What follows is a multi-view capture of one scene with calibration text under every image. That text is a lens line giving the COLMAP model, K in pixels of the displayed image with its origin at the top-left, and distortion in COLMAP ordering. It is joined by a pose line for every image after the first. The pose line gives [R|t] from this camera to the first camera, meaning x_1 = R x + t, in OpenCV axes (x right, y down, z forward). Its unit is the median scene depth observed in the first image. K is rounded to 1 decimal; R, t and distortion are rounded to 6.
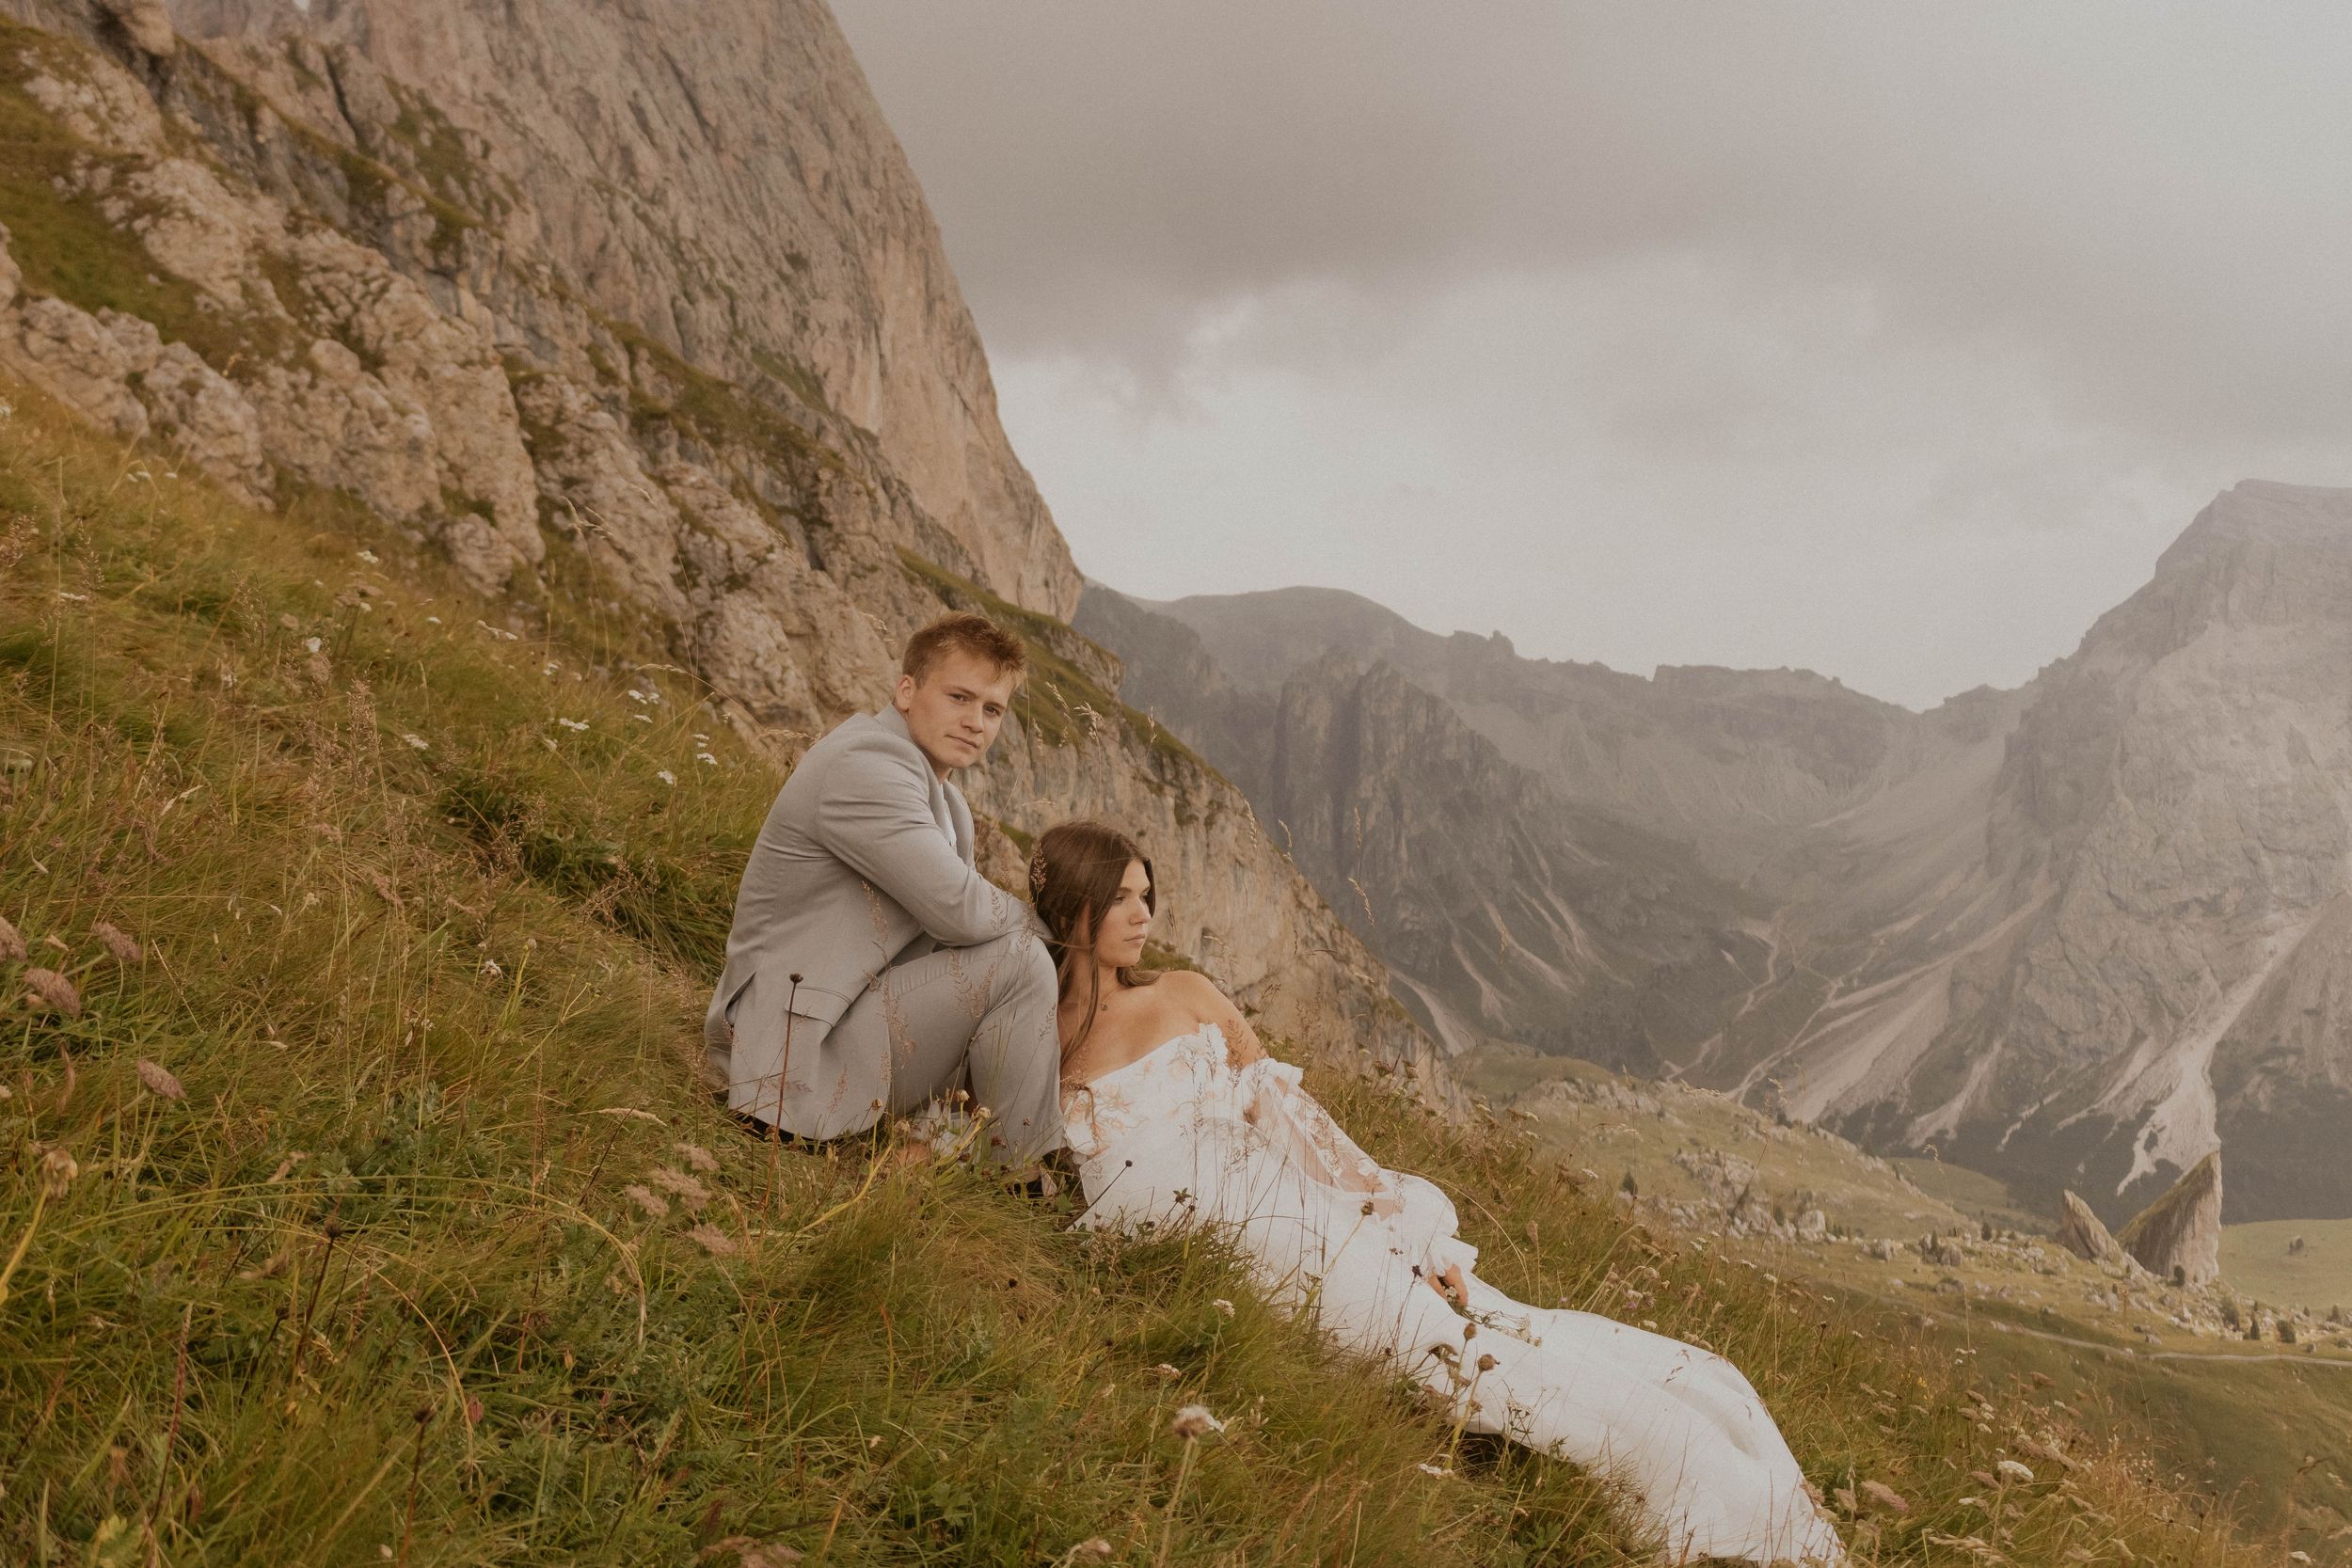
lens RADIAL K [[3234.9, 0, 1170.5], [0, 3234.9, 830.1], [0, 0, 1]] dist [0.004570, 0.035306]
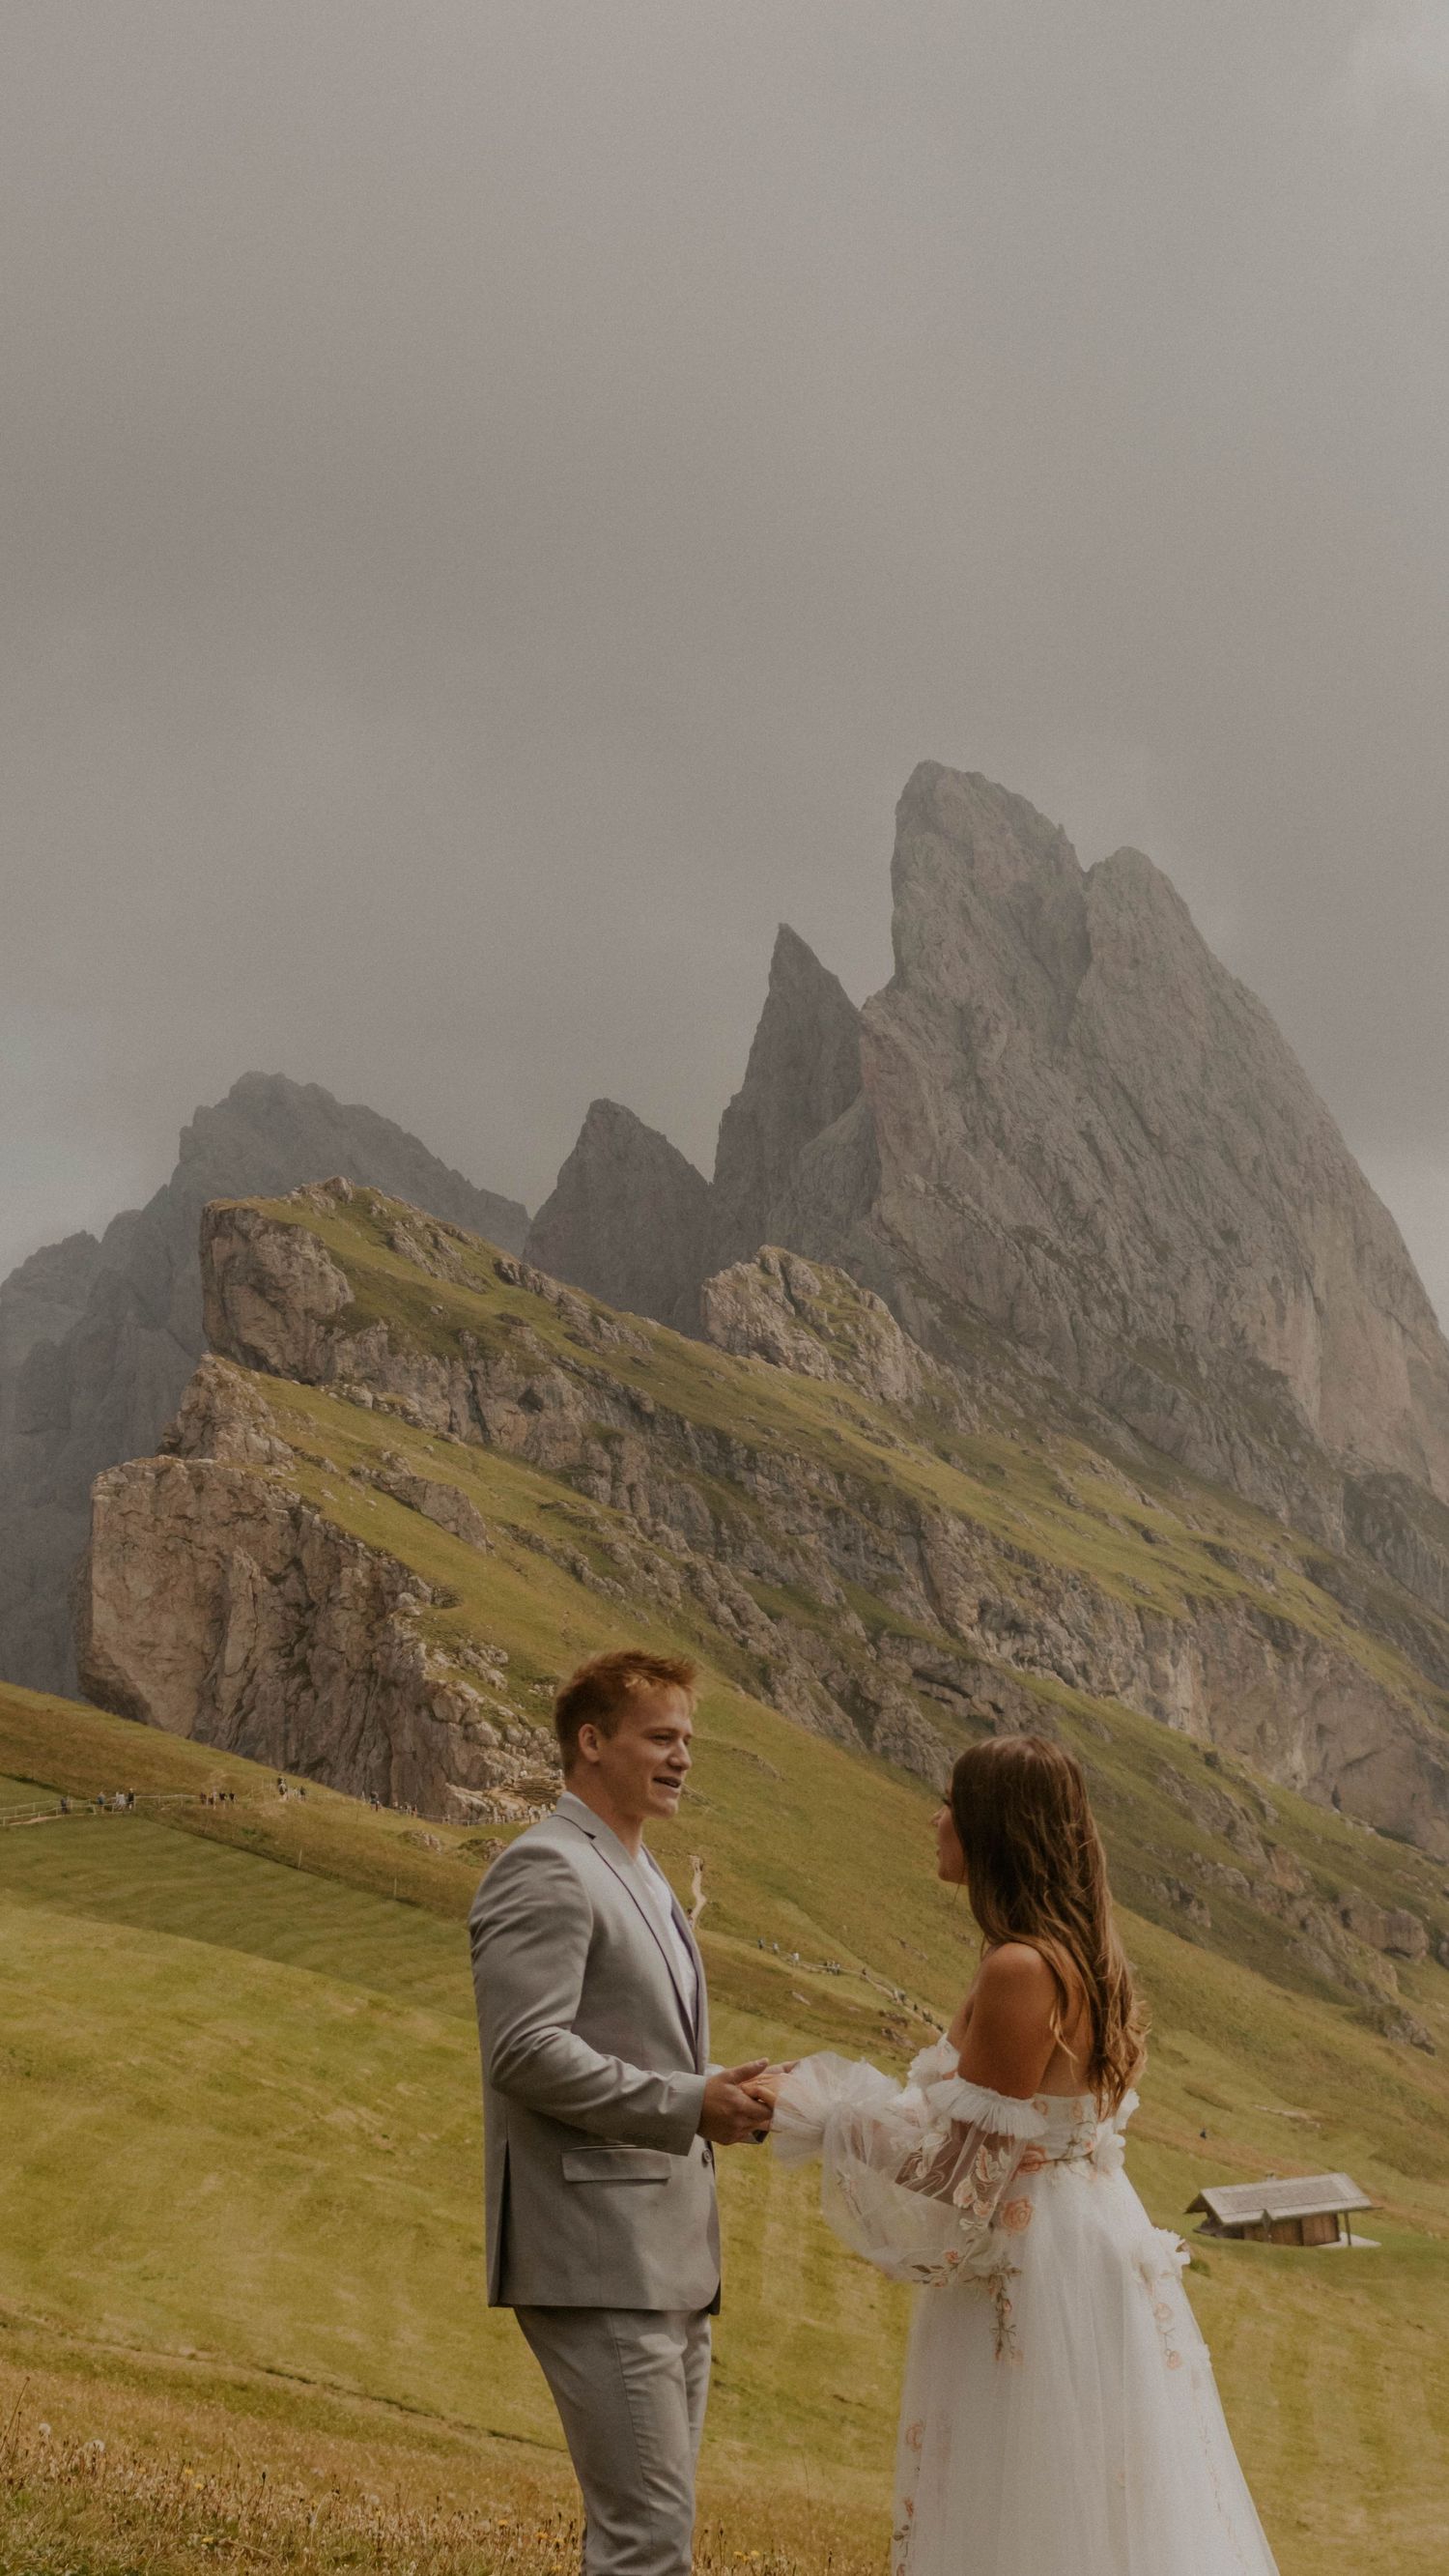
lens RADIAL K [[4092.7, 0, 735.1], [0, 4092.7, 1340.1], [0, 0, 1]] dist [0.046117, -0.101952]
pose [[0.945673, -0.078370, -0.315533, 0.197978], [0.044726, 0.992645, -0.112498, 0.033270], [0.322028, 0.092273, 0.942223, -0.542075]]
